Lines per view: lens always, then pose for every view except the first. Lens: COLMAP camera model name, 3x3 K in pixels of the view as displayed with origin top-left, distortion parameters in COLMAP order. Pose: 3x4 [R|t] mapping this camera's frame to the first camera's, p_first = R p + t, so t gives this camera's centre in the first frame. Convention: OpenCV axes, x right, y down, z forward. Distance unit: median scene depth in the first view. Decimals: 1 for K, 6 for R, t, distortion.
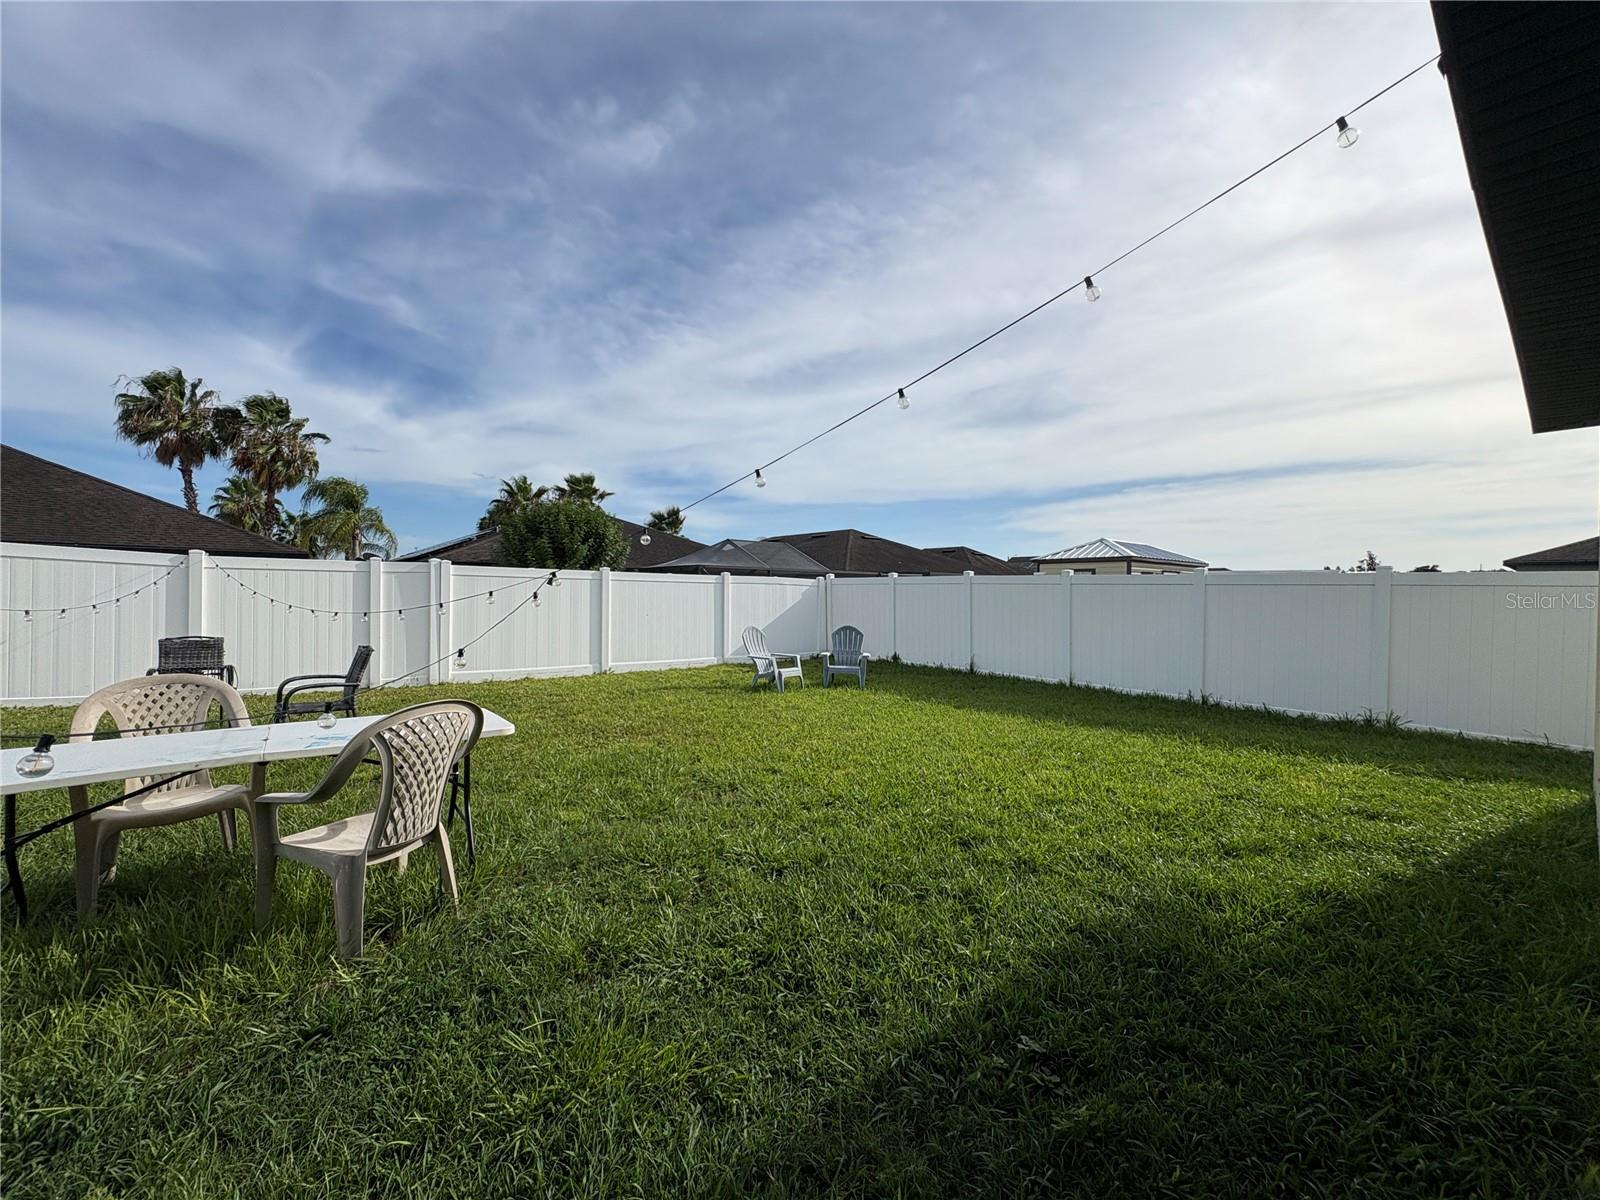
lens RADIAL K [[638.7, 0, 798.9], [0, 638.7, 606.1], [0, 0, 1]] dist [0.000680, -0.000159]
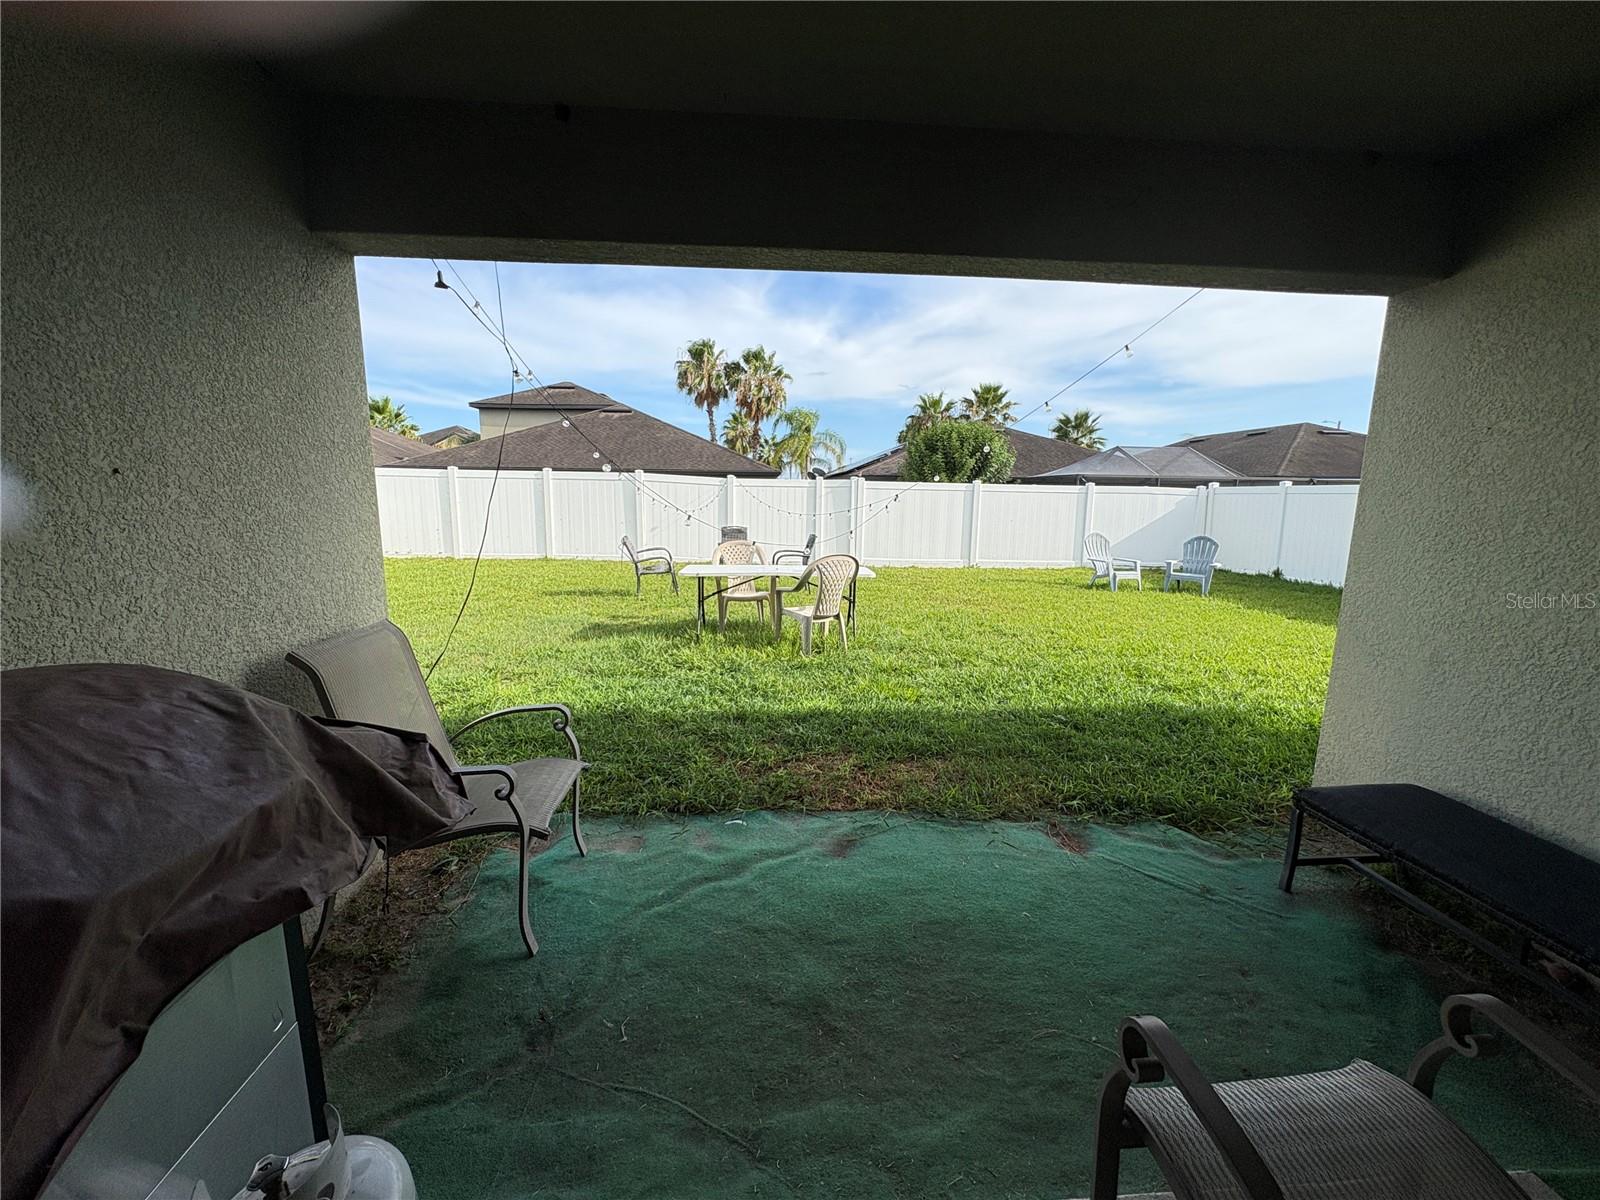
lens RADIAL K [[638.7, 0, 798.9], [0, 638.7, 606.1], [0, 0, 1]] dist [0.000680, -0.000159]
pose [[0.814756, 0.099232, -0.571249, 0.153746], [-0.015668, 0.988654, 0.149392, -0.000864], [0.579592, -0.112768, 0.807066, -0.228152]]
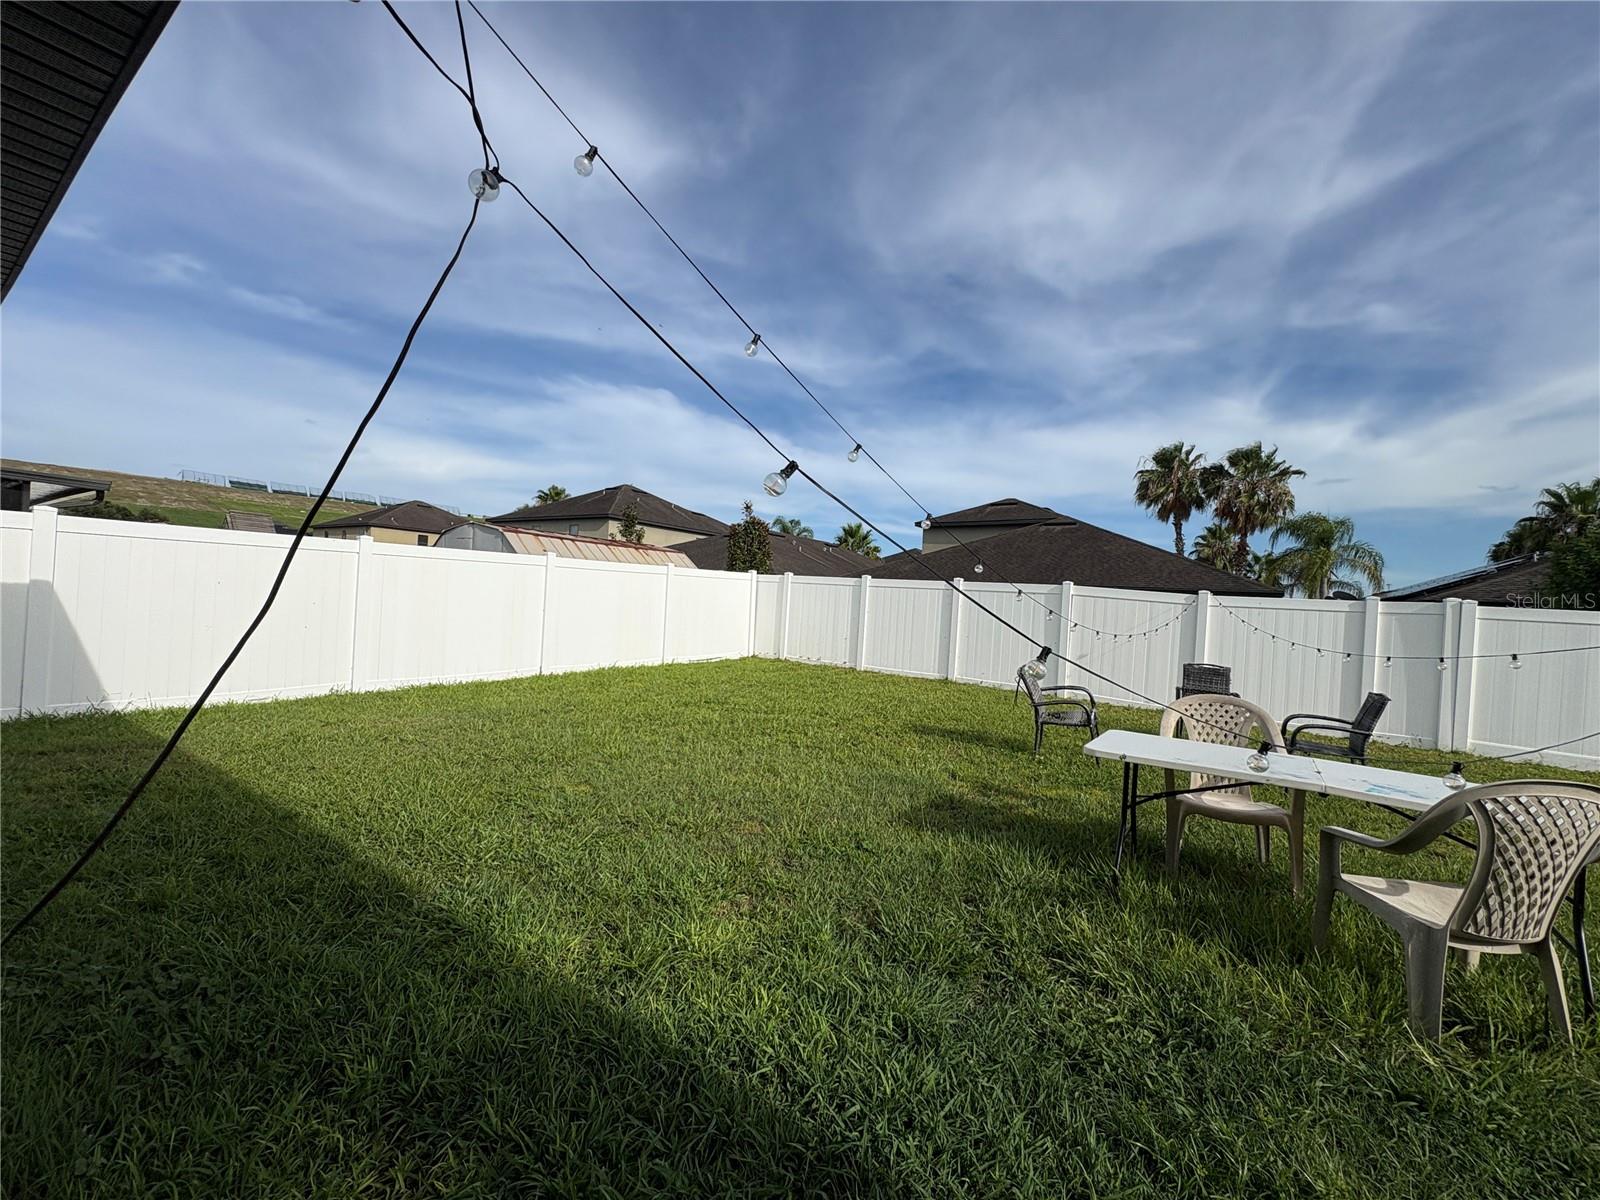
lens RADIAL K [[638.7, 0, 798.9], [0, 638.7, 606.1], [0, 0, 1]] dist [0.000680, -0.000159]
pose [[0.283451, 0.014104, -0.958883, -0.020946], [-0.071547, 0.997416, -0.006479, 0.001443], [0.956314, 0.070441, 0.283728, -0.036783]]
